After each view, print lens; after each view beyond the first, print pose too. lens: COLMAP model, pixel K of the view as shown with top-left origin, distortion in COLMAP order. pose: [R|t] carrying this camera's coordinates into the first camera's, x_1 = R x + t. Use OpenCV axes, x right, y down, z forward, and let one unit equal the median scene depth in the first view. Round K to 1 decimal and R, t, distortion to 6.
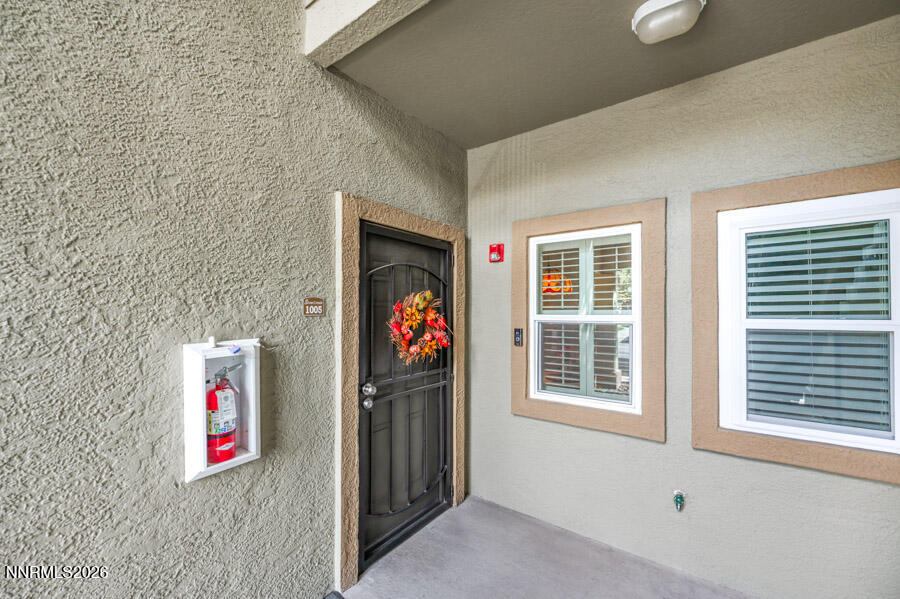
lens RADIAL K [[359.7, 0, 447.8], [0, 359.7, 309.0], [0, 0, 1]] dist [0.002724, 0.000124]
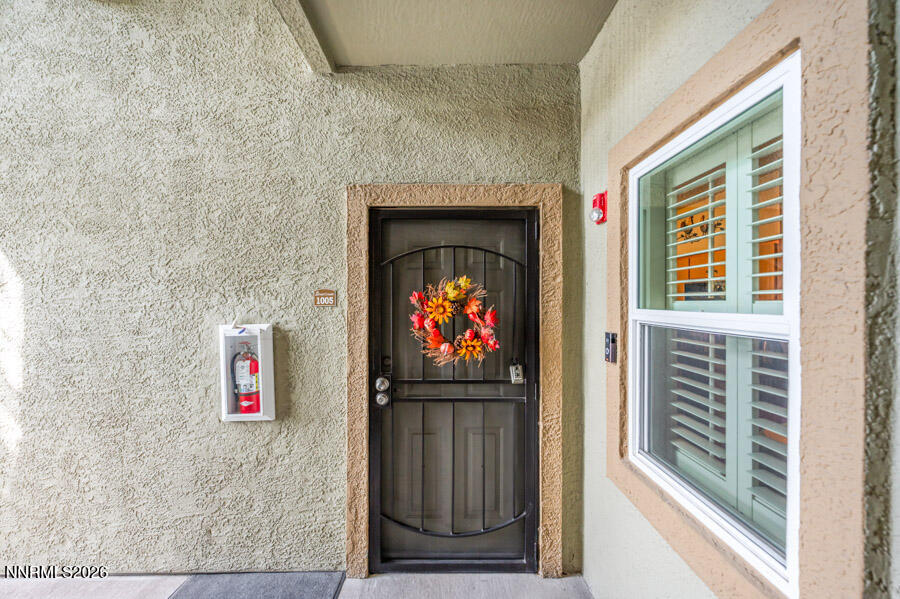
lens RADIAL K [[359.7, 0, 447.3], [0, 359.7, 299.2], [0, 0, 1]] dist [0.002724, 0.000124]
pose [[0.599385, -0.000935, -0.800460, 0.732317], [0.004315, 0.999989, 0.002063, -0.002898], [0.800449, -0.004690, 0.599383, 0.651885]]
